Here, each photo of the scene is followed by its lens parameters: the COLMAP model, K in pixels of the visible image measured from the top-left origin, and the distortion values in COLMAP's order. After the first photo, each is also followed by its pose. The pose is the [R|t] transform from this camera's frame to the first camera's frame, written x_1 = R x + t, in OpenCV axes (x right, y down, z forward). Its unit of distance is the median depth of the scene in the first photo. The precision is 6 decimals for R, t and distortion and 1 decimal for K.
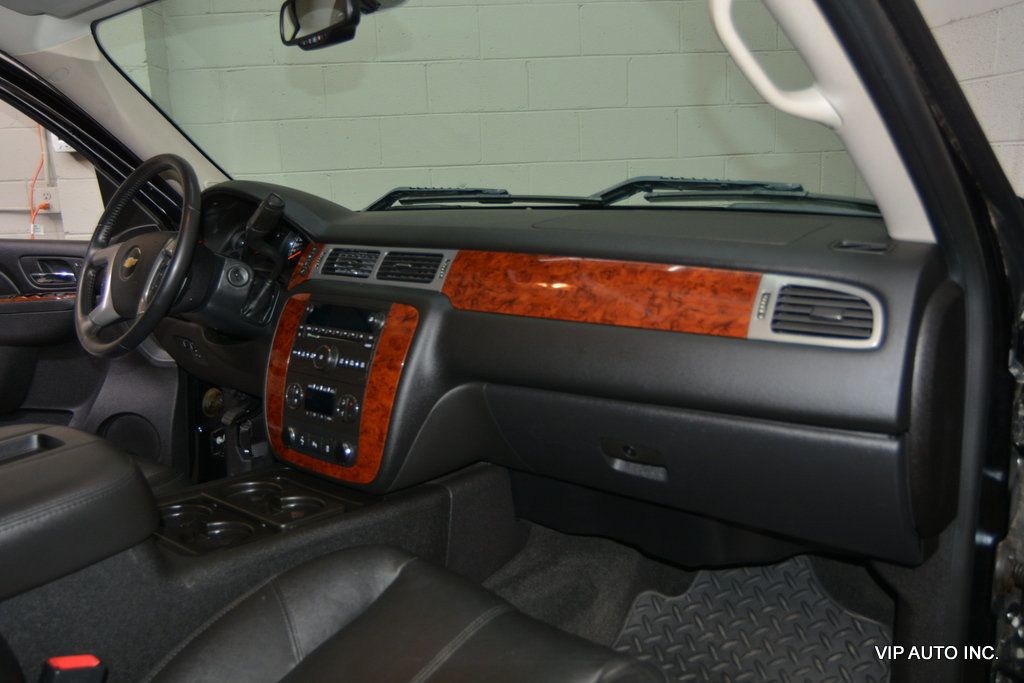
lens RADIAL K [[768.7, 0, 508.8], [0, 768.7, 340.9], [0, 0, 1]] dist [0.004506, 0.007707]
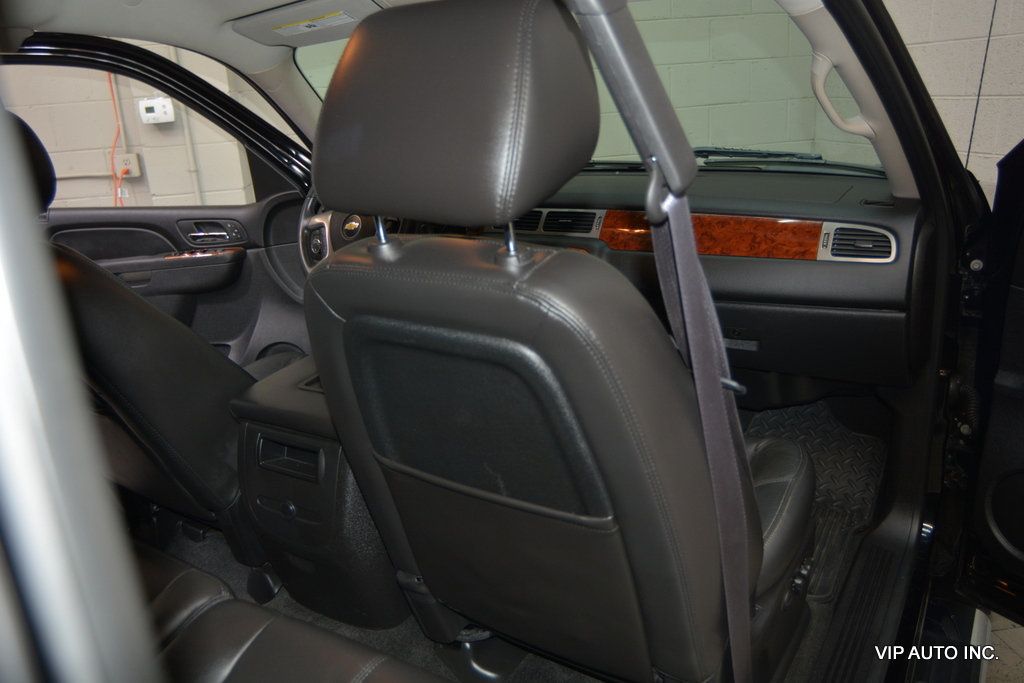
lens RADIAL K [[768.7, 0, 513.4], [0, 768.7, 343.5], [0, 0, 1]] dist [0.004506, 0.007707]
pose [[0.994865, -0.055527, 0.084619, -0.473114], [0.047531, 0.994461, 0.093750, -0.010374], [-0.089356, -0.089246, 0.991993, -0.603084]]
